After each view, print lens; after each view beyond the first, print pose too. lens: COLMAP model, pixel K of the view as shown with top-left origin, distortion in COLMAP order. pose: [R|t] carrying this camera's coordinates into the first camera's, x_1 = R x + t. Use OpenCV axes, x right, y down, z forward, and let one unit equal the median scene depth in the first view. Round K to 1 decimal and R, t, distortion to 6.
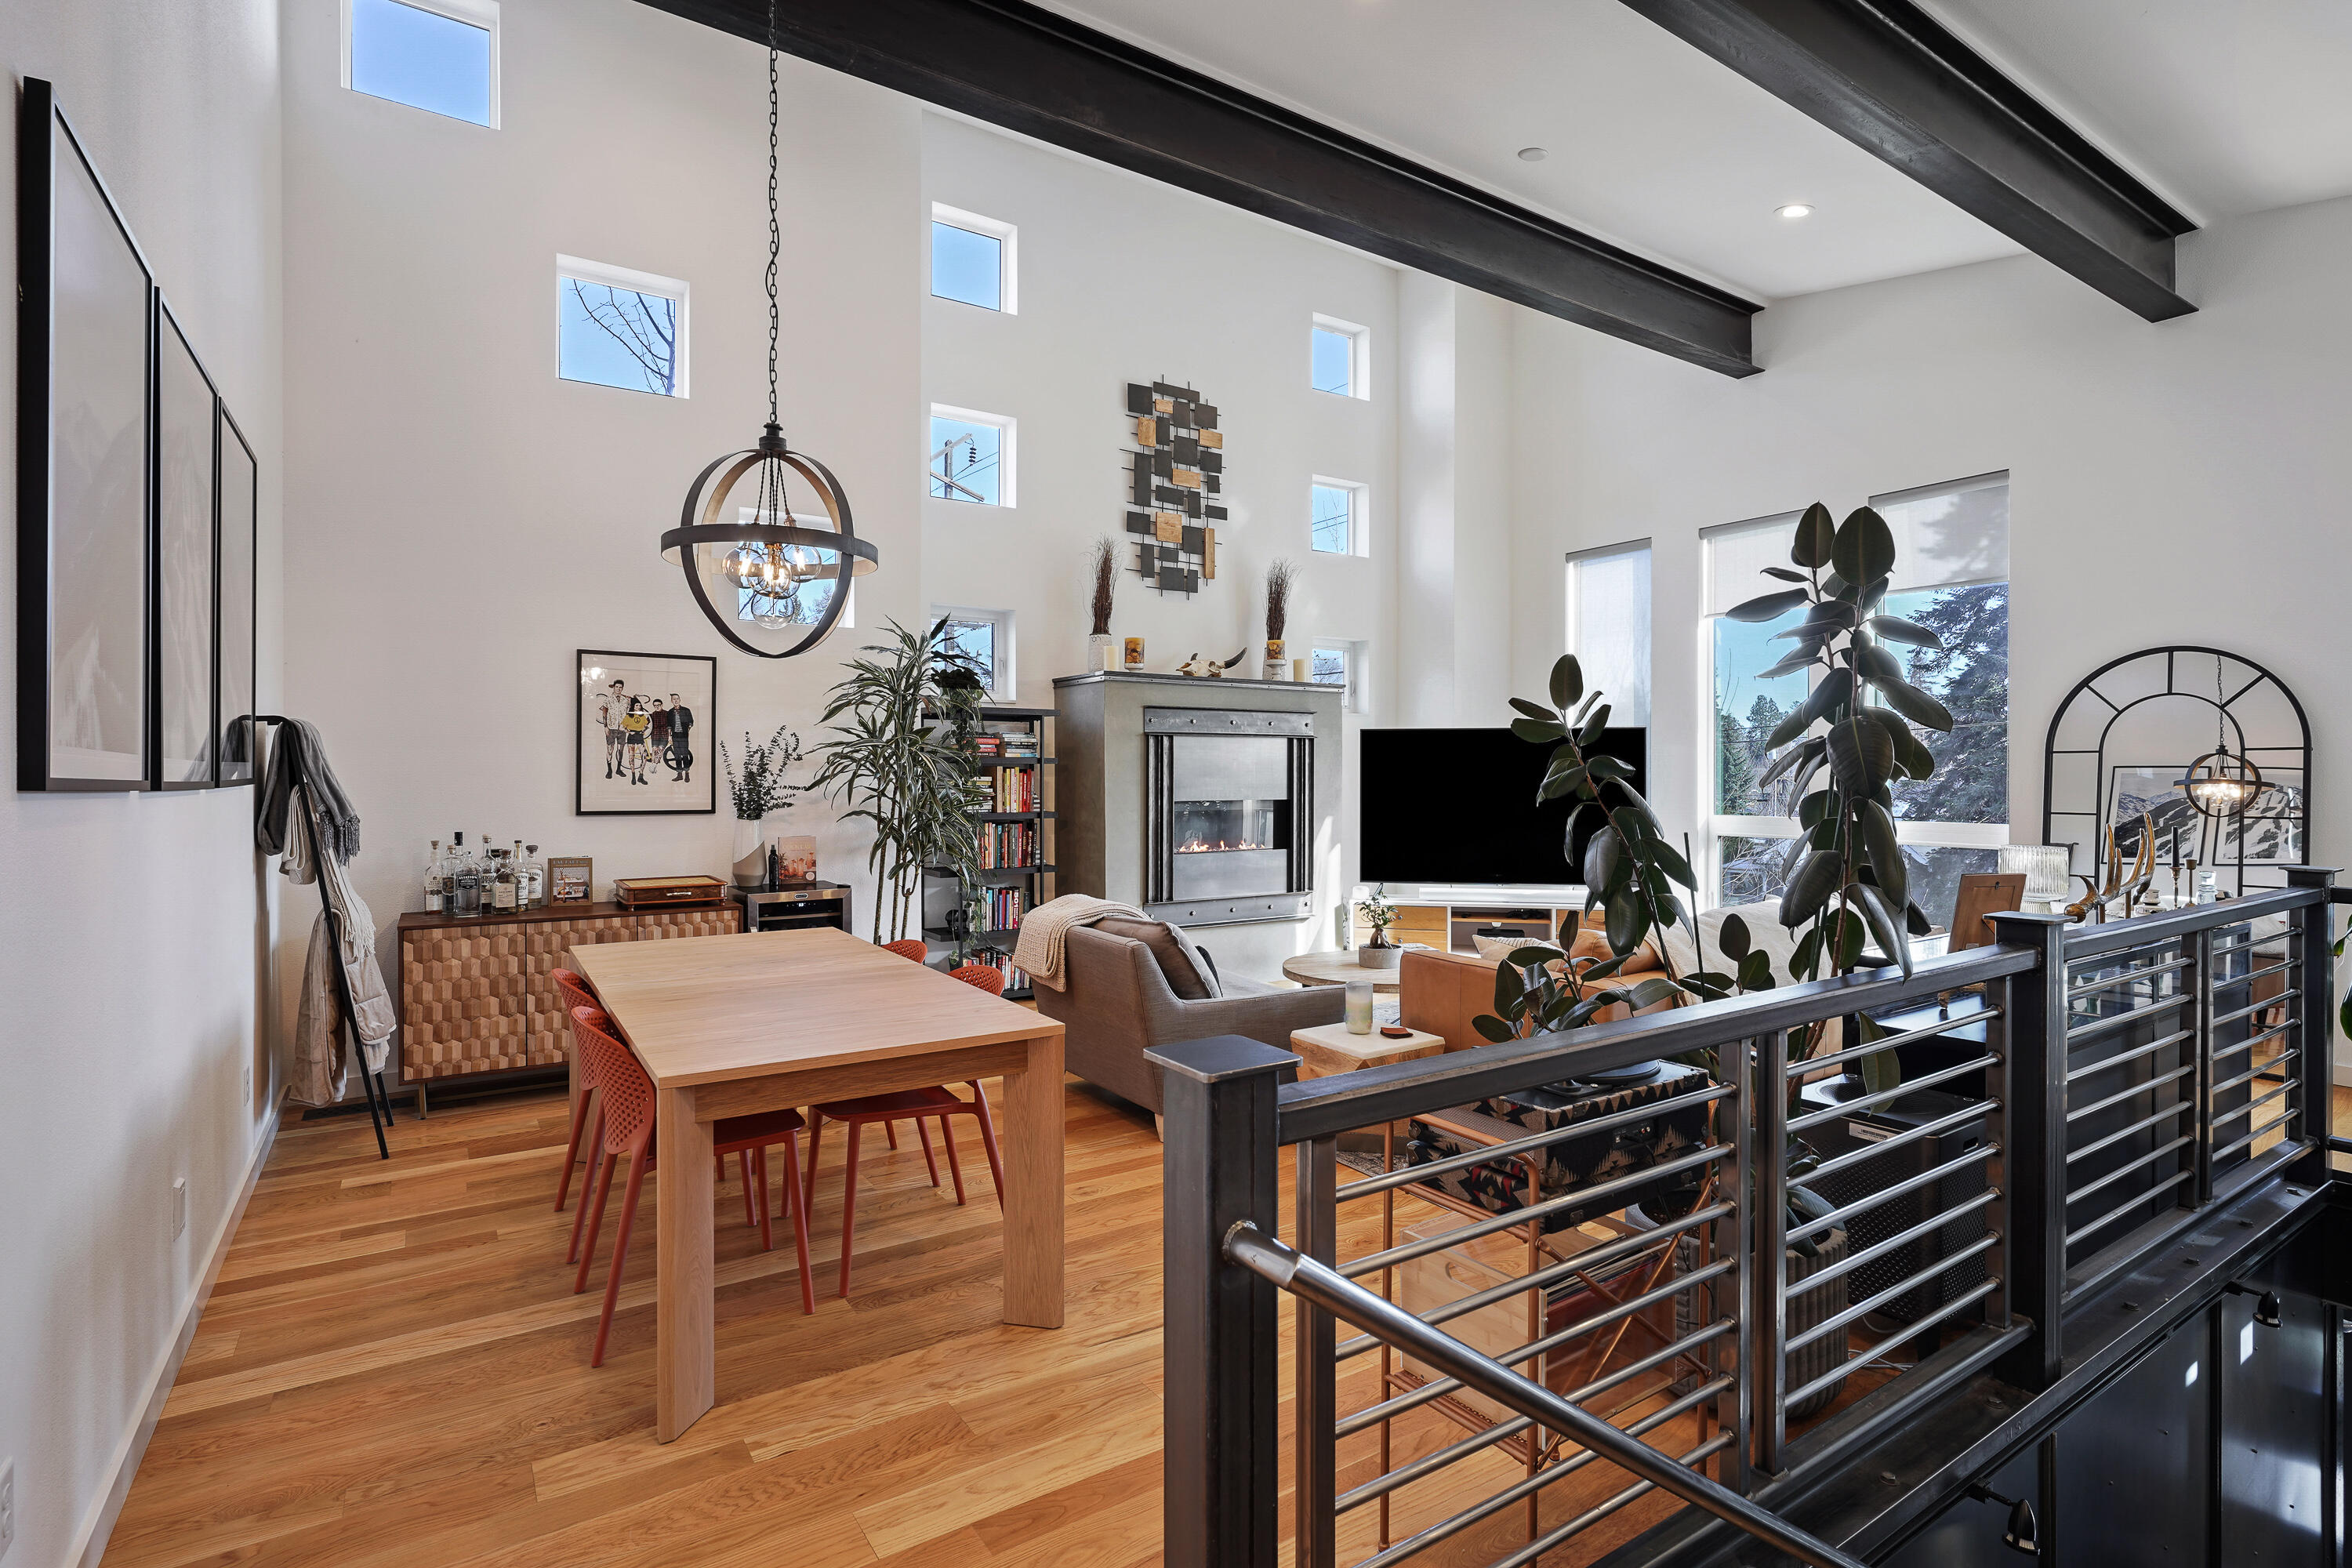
lens RADIAL K [[1151.8, 0, 1208.6], [0, 1151.8, 770.8], [0, 0, 1]] dist [-0.008631, 0.006136]
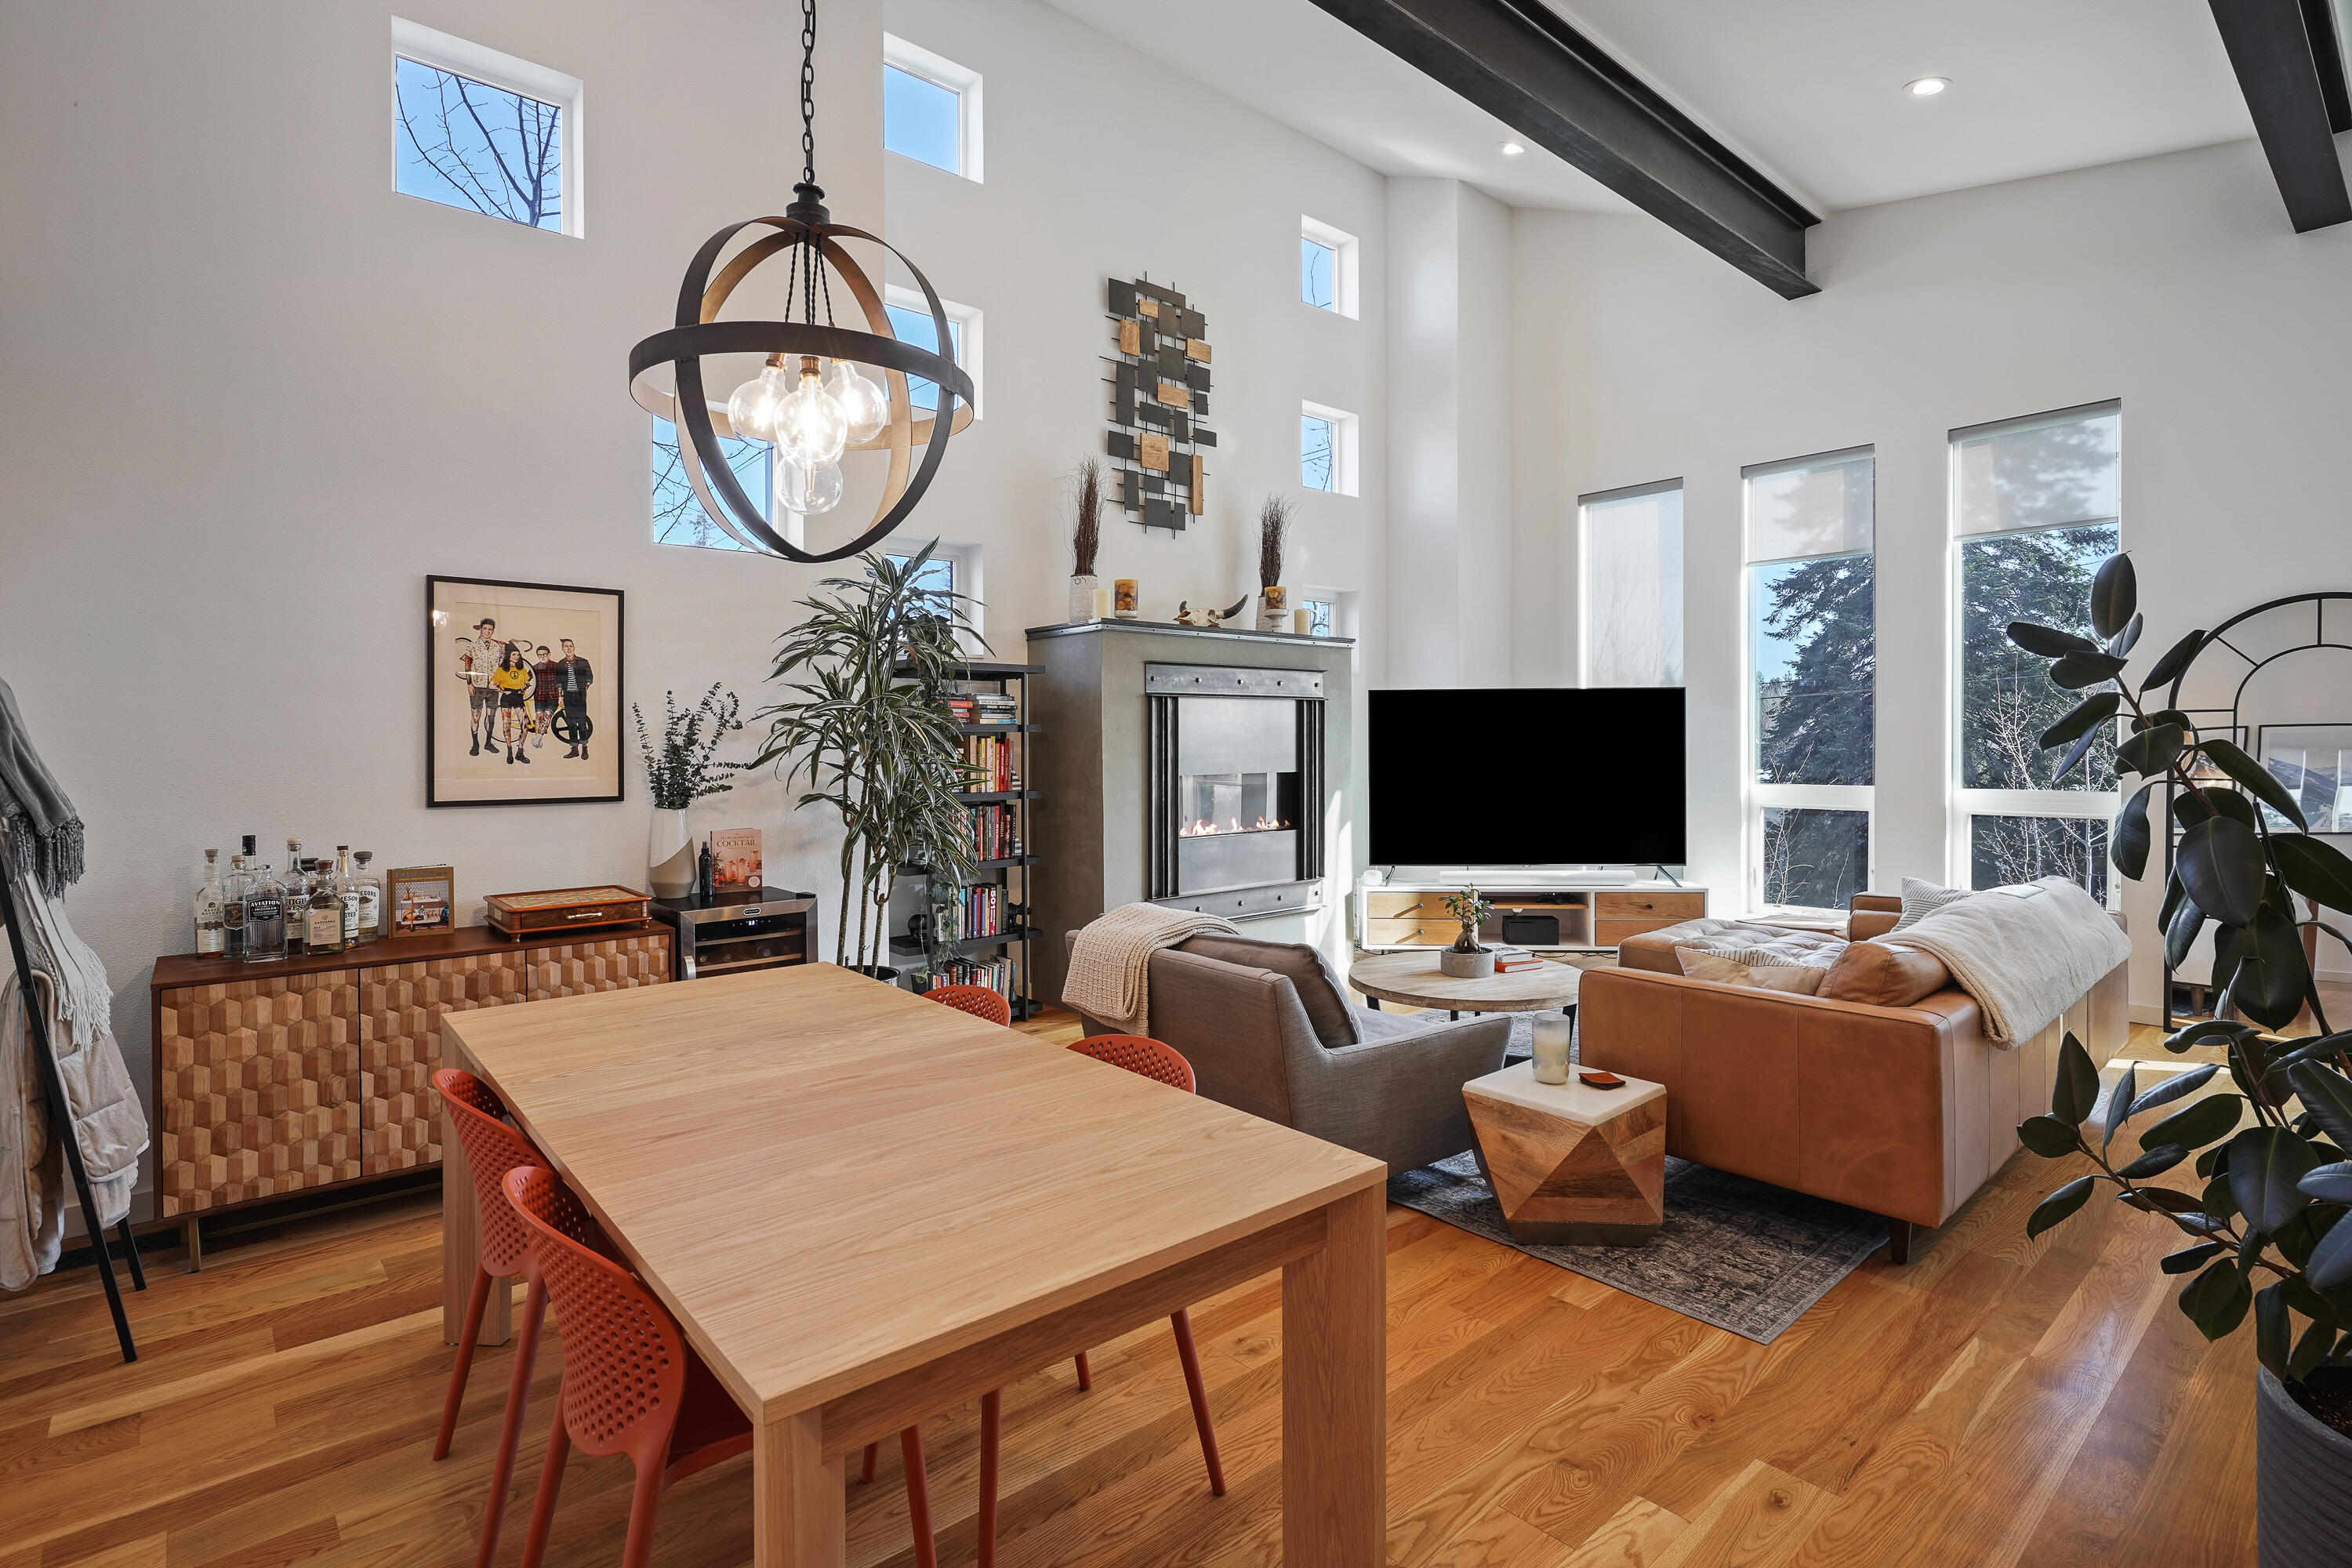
lens RADIAL K [[1151.8, 0, 1193.6], [0, 1151.8, 737.6], [0, 0, 1]] dist [-0.008631, 0.006136]
pose [[0.992557, -0.006934, 0.121585, -0.125321], [0.007174, 0.999973, -0.001538, 0.000061], [-0.121572, 0.002399, 0.992580, 0.178388]]
